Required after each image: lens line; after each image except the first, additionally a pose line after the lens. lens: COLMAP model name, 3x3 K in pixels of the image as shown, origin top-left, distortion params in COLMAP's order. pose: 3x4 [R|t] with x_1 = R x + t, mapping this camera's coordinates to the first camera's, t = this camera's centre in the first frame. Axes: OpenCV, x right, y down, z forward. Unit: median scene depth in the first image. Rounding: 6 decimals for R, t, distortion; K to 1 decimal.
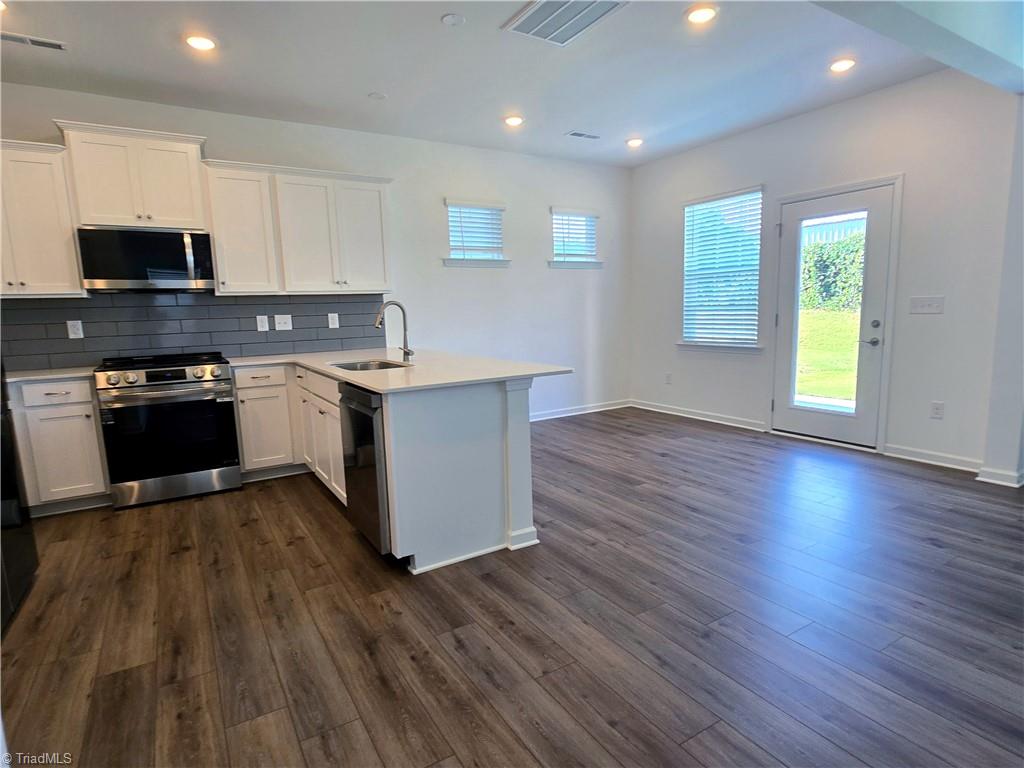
lens RADIAL K [[554.1, 0, 512.0], [0, 554.1, 384.0], [0, 0, 1]] dist [0.001609, 0.000668]
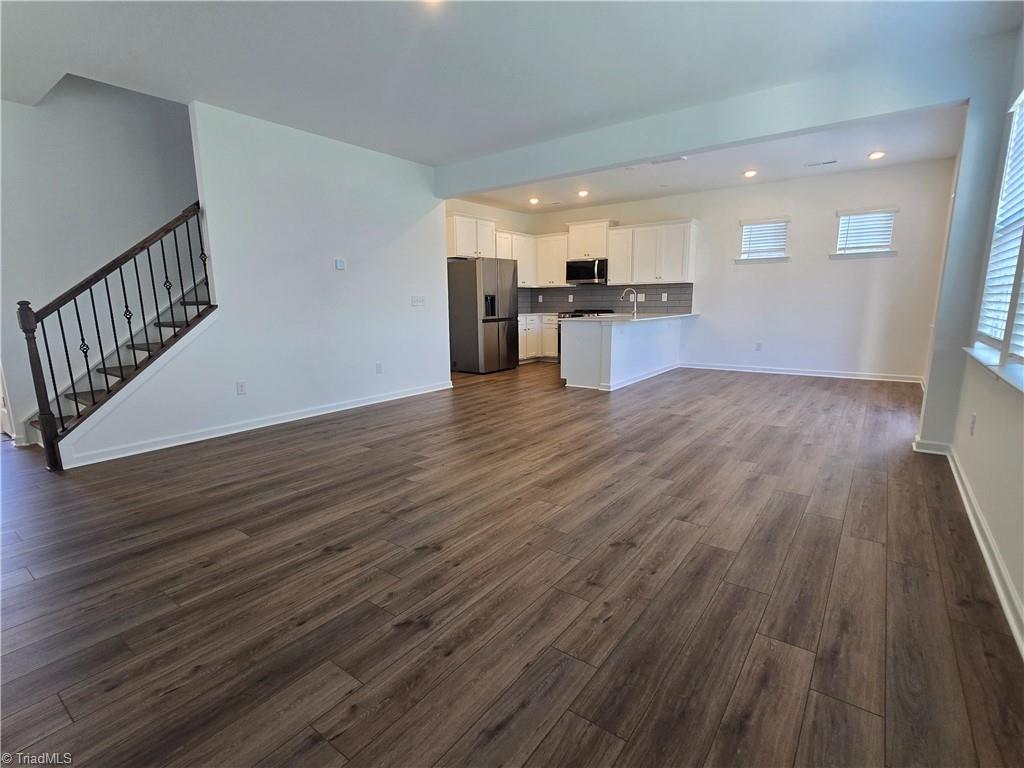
lens RADIAL K [[507.5, 0, 508.5], [0, 507.5, 393.2], [0, 0, 1]] dist [-0.002054, -0.000613]
pose [[0.372192, 0.196089, -0.907206, 1.195726], [-0.117256, 0.979531, 0.163616, -0.012874], [0.920719, 0.045479, 0.387566, -0.177357]]
